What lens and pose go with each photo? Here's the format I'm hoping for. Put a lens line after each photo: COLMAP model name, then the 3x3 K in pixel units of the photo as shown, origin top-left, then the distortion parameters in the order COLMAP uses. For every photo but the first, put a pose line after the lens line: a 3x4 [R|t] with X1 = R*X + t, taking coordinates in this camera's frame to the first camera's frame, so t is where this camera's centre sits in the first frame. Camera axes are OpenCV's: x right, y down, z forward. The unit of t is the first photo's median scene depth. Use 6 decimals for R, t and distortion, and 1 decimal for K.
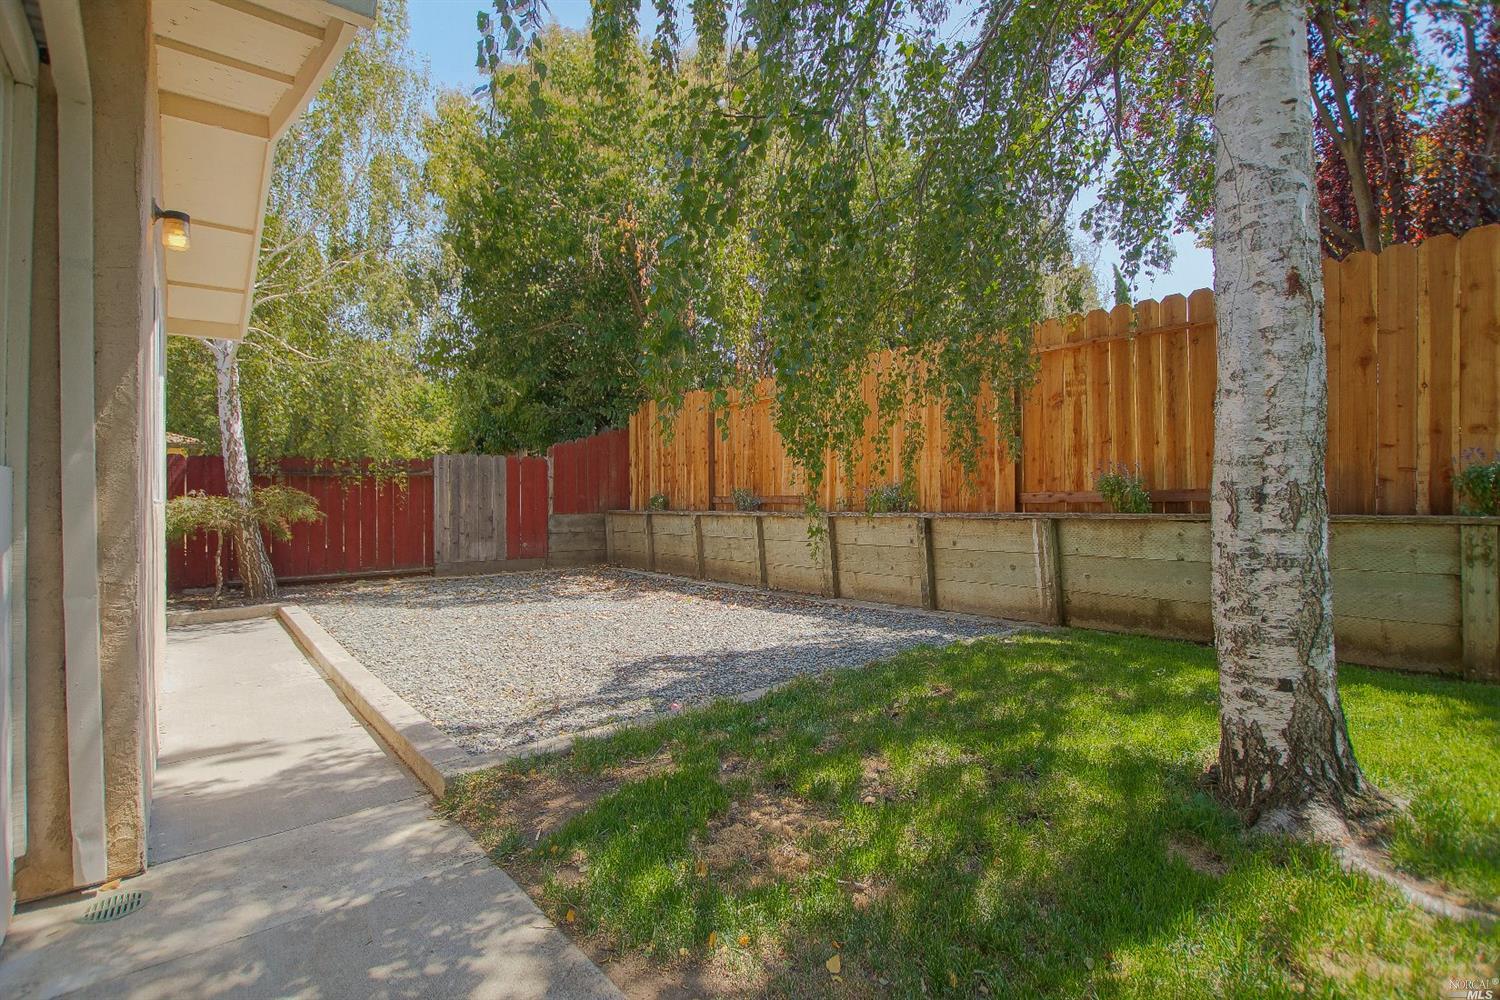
lens RADIAL K [[691.4, 0, 755.9], [0, 691.4, 518.9], [0, 0, 1]] dist [-0.032436, 0.001181]
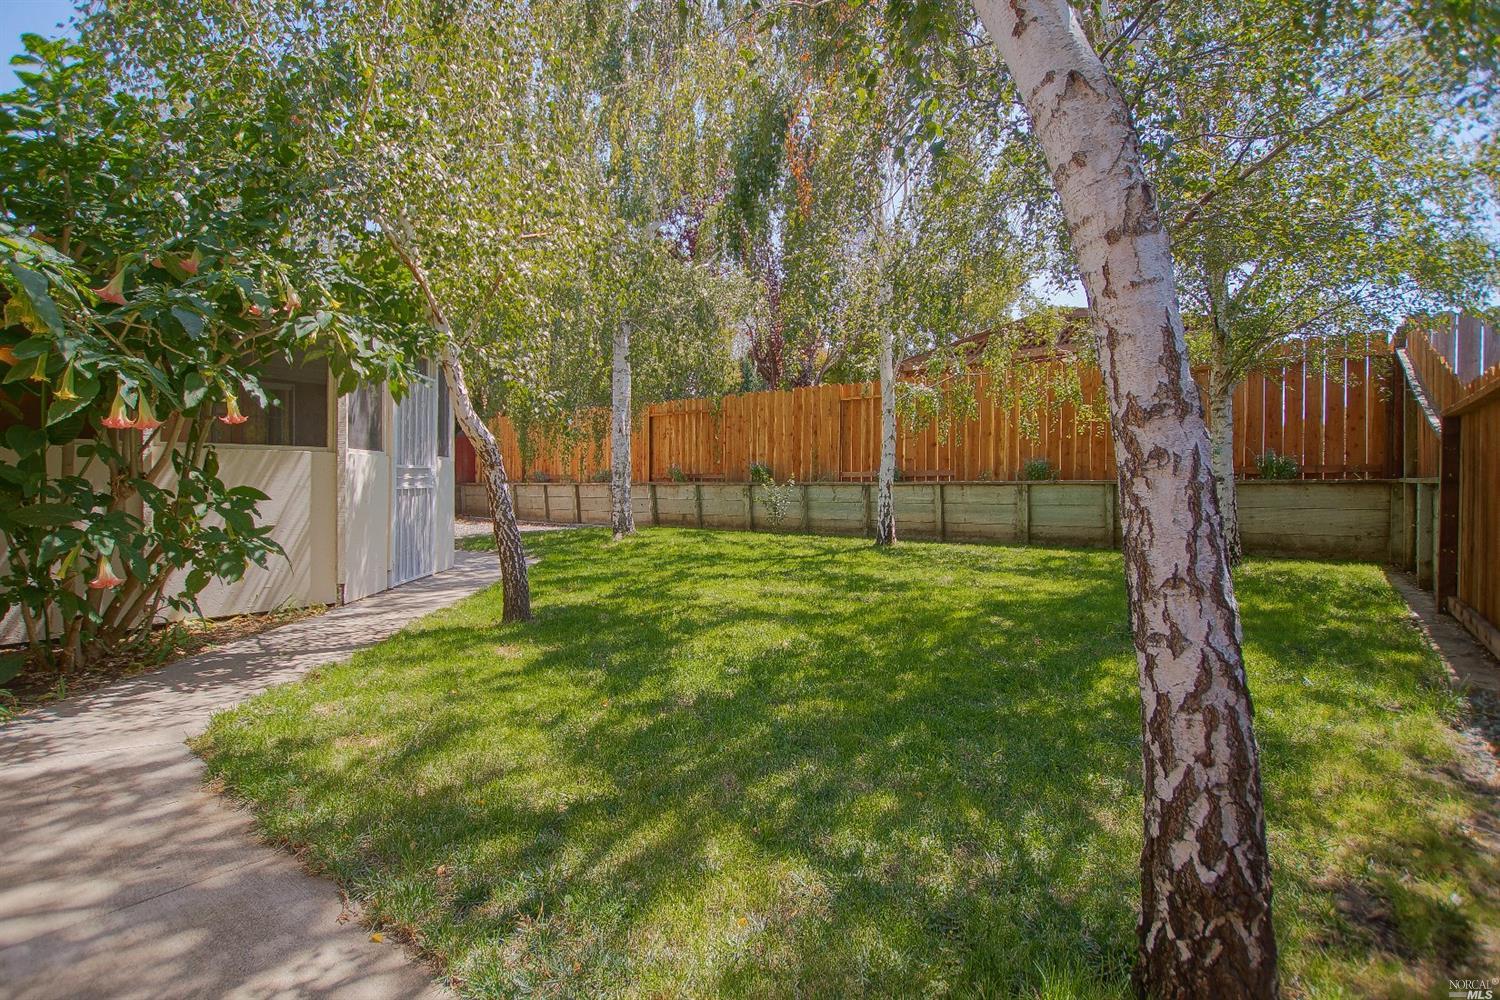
lens RADIAL K [[716.4, 0, 752.4], [0, 716.4, 488.9], [0, 0, 1]] dist [-0.028342, 0.000838]
pose [[0.981285, 0.014580, 0.192008, 0.186880], [-0.009951, 0.999637, -0.025053, 0.051631], [-0.192303, 0.022673, 0.981074, -1.073500]]
